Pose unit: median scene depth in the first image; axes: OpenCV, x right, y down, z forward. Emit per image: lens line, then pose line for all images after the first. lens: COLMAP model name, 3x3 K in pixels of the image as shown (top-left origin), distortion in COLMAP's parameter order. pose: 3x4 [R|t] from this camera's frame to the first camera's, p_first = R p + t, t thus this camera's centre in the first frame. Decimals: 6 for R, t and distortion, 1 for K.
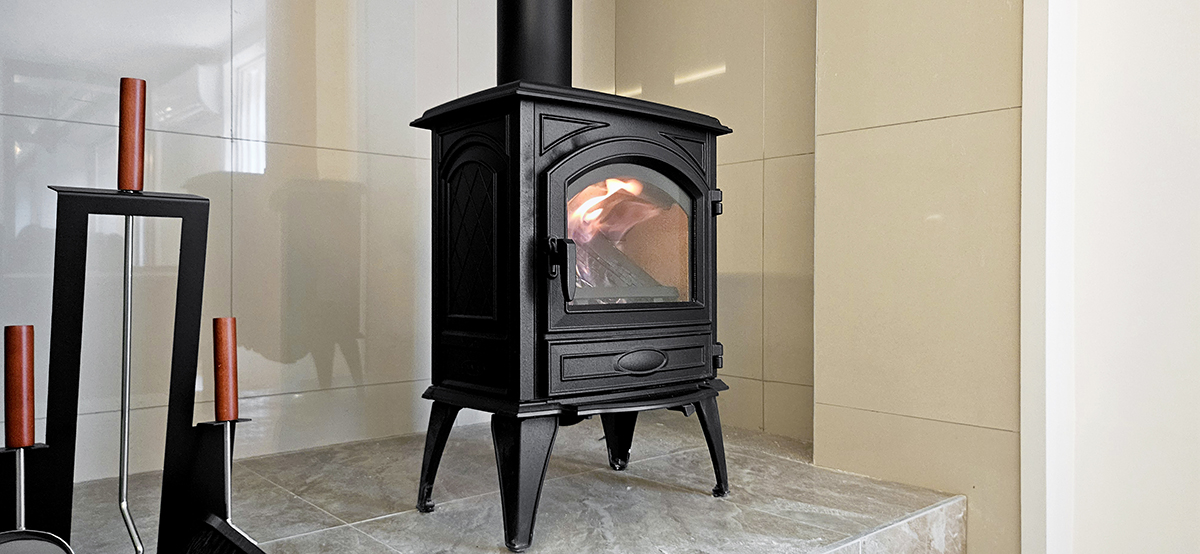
lens RADIAL K [[796.0, 0, 590.7], [0, 796.0, 239.0], [0, 0, 1]] dist [0.016396, -0.000457]
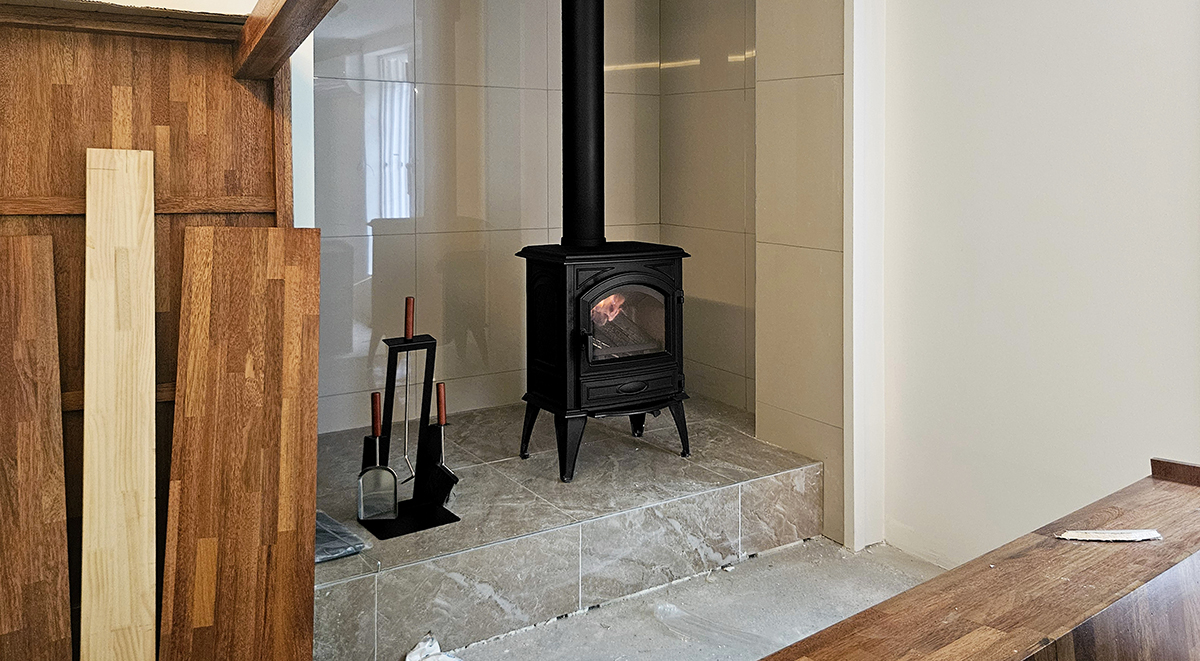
lens RADIAL K [[880.8, 0, 602.2], [0, 880.8, 154.8], [0, 0, 1]] dist [0.000825, -0.001228]
pose [[0.989867, -0.000504, -0.141995, 0.298439], [0.003987, 0.999698, 0.024245, -0.468519], [0.141940, -0.024566, 0.989570, -1.127027]]
